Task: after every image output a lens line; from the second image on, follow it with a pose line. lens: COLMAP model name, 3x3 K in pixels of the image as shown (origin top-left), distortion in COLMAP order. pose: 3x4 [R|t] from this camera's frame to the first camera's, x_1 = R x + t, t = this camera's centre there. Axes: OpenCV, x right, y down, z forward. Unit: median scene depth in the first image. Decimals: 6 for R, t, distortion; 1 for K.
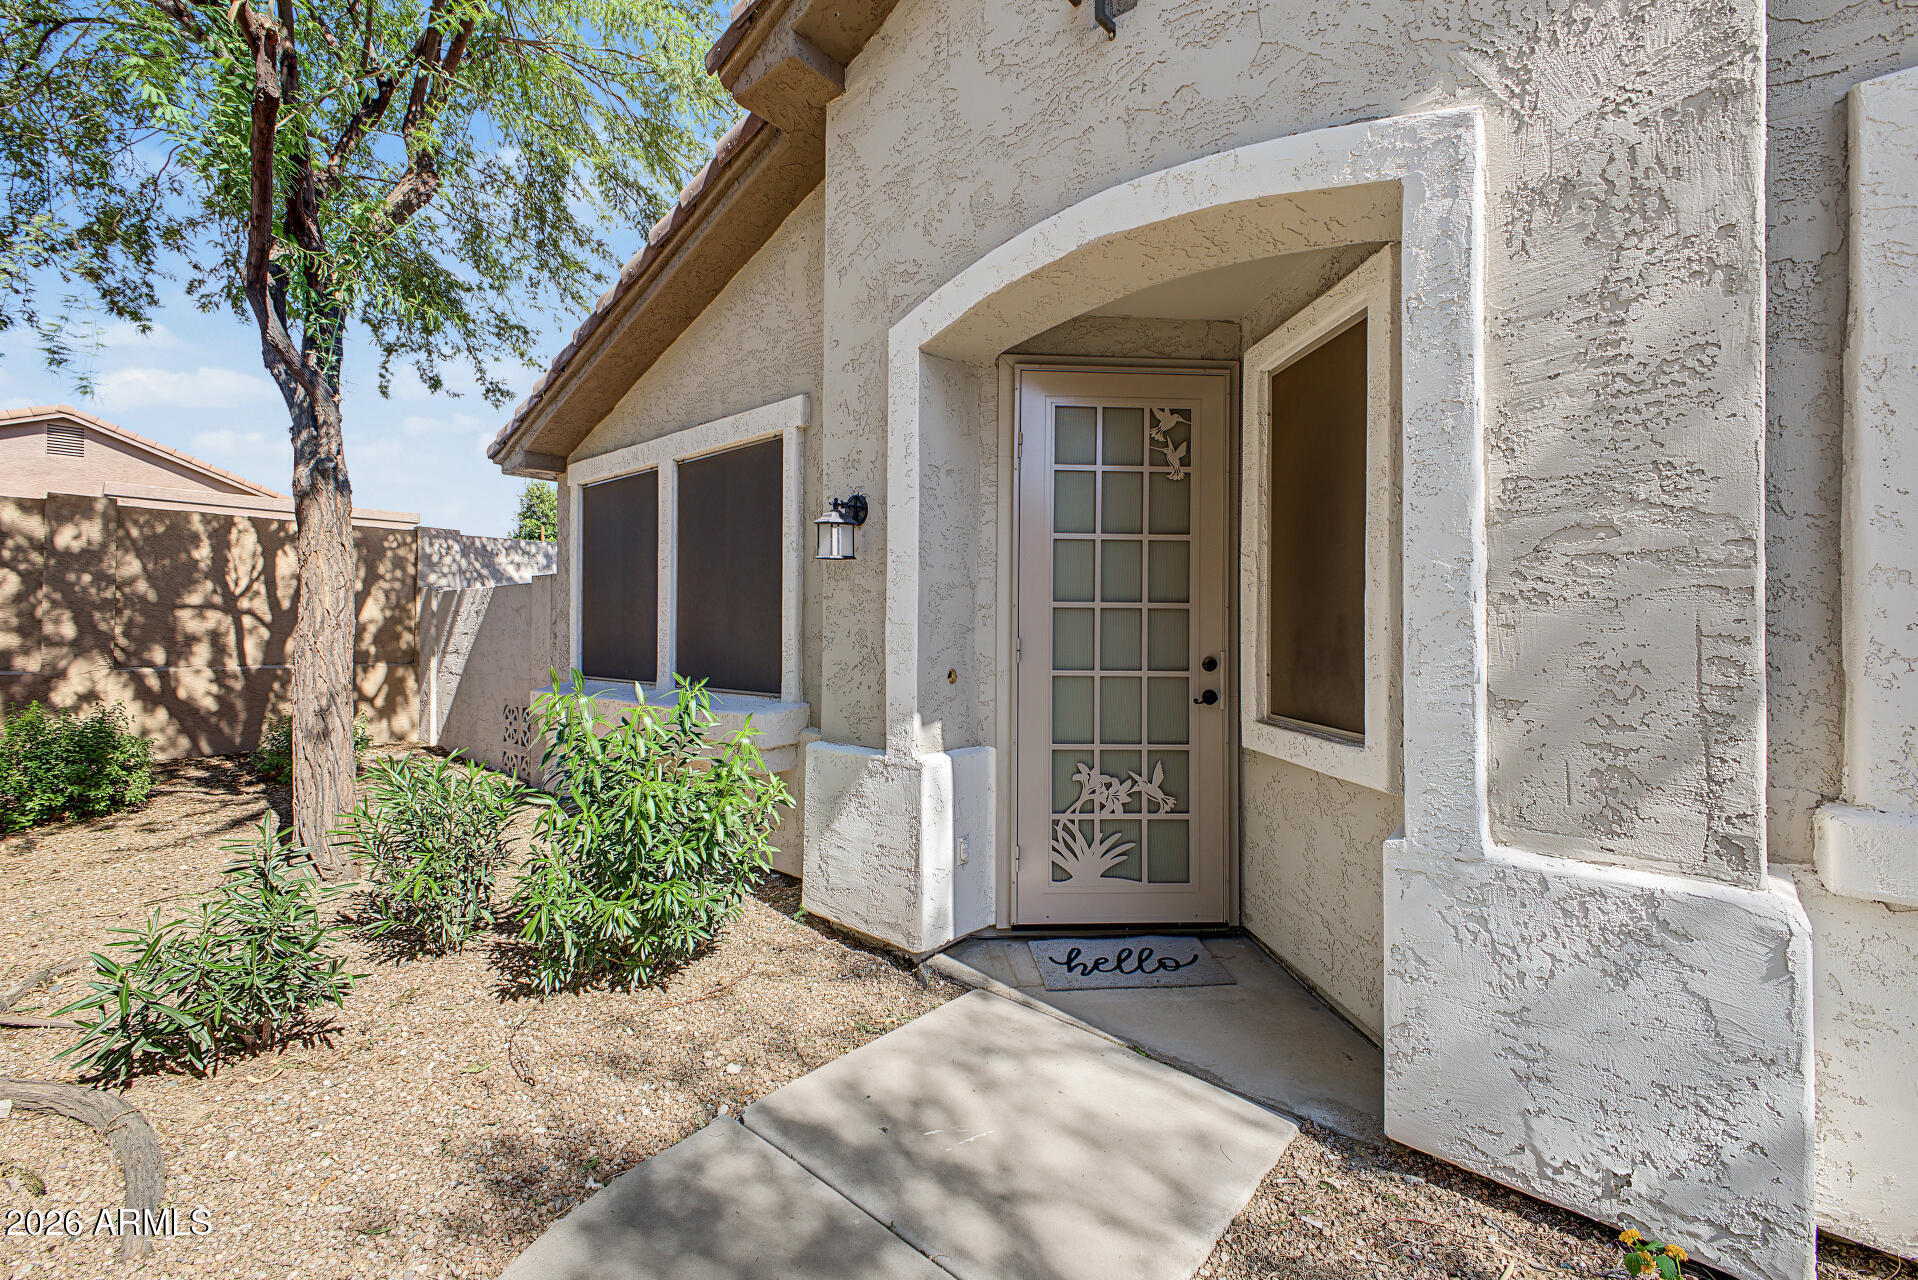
lens RADIAL K [[768.4, 0, 957.0], [0, 768.4, 621.3], [0, 0, 1]] dist [-0.000260, -0.000278]
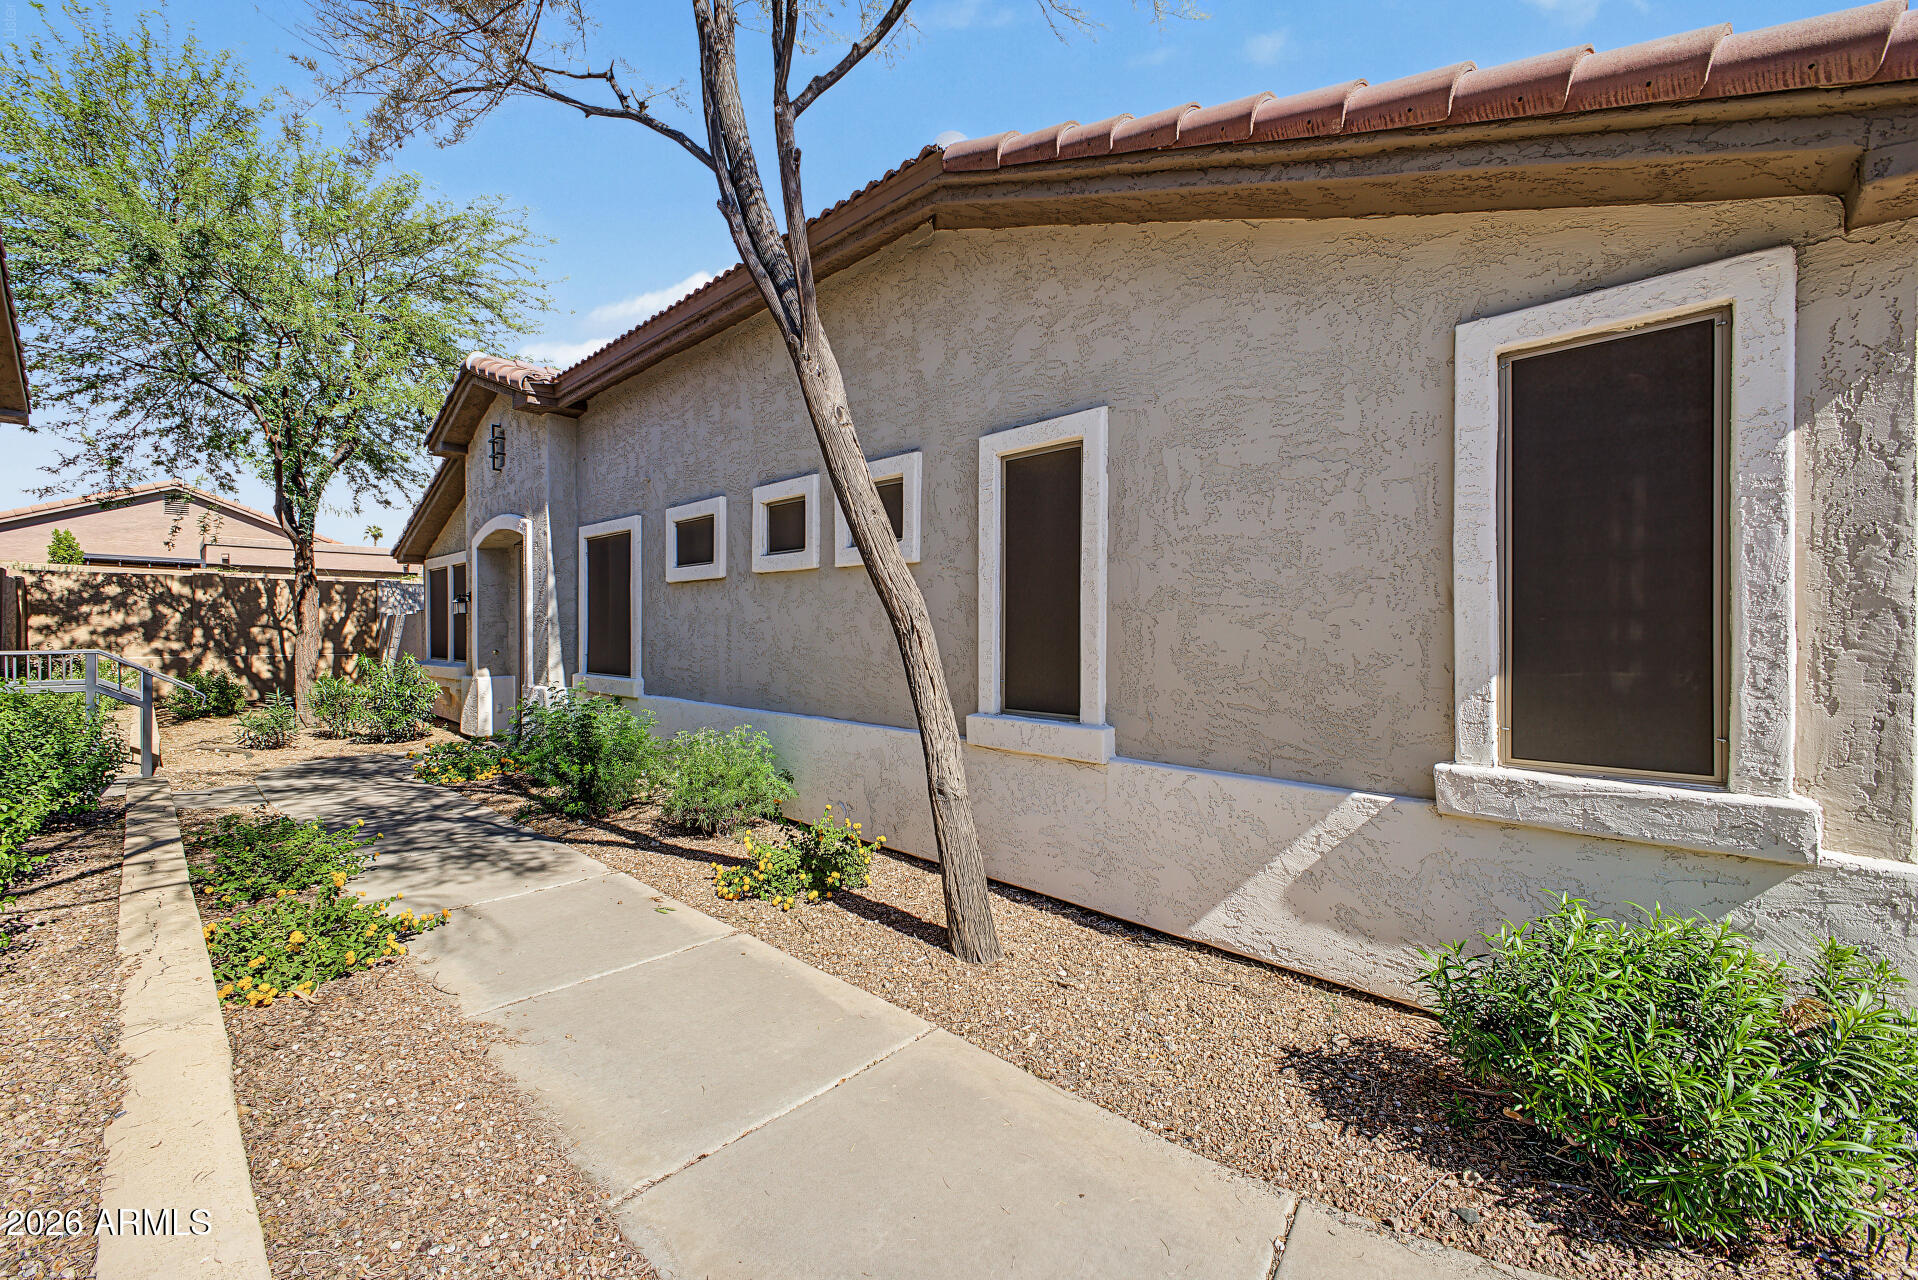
lens RADIAL K [[768.4, 0, 961.7], [0, 768.4, 636.8], [0, 0, 1]] dist [-0.000260, -0.000278]
pose [[0.999036, -0.007031, -0.043322, 0.976794], [0.007685, 0.999859, 0.014936, -0.009284], [0.043211, -0.015254, 0.998950, -0.975464]]
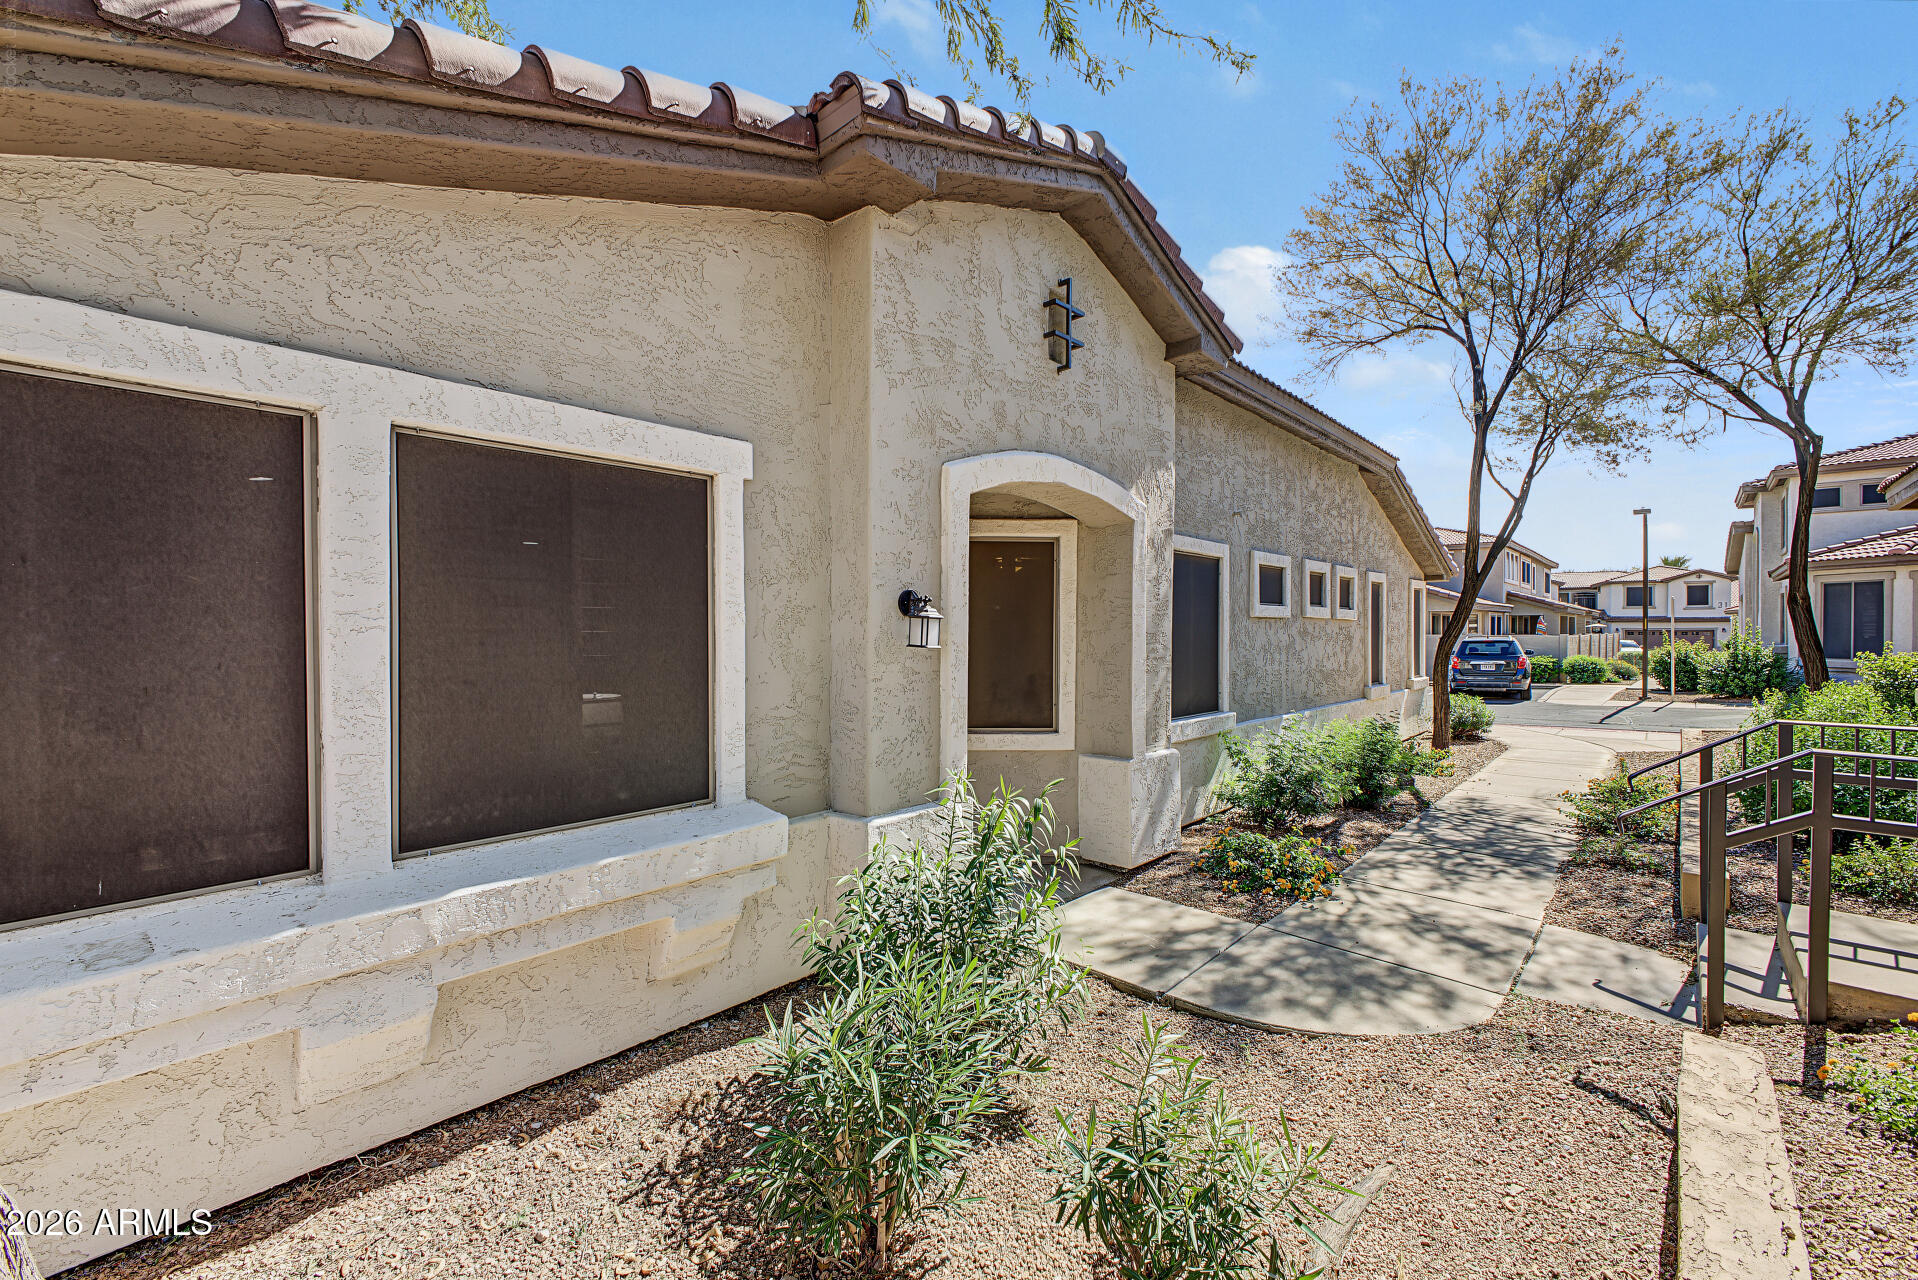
lens RADIAL K [[813.9, 0, 958.8], [0, 813.9, 642.0], [0, 0, 1]] dist [-0.000908, -0.000014]
pose [[0.015801, -0.028254, 0.999476, -0.661085], [-0.013183, 0.999508, 0.028463, -0.060065], [-0.999788, -0.013626, 0.015420, 0.442803]]
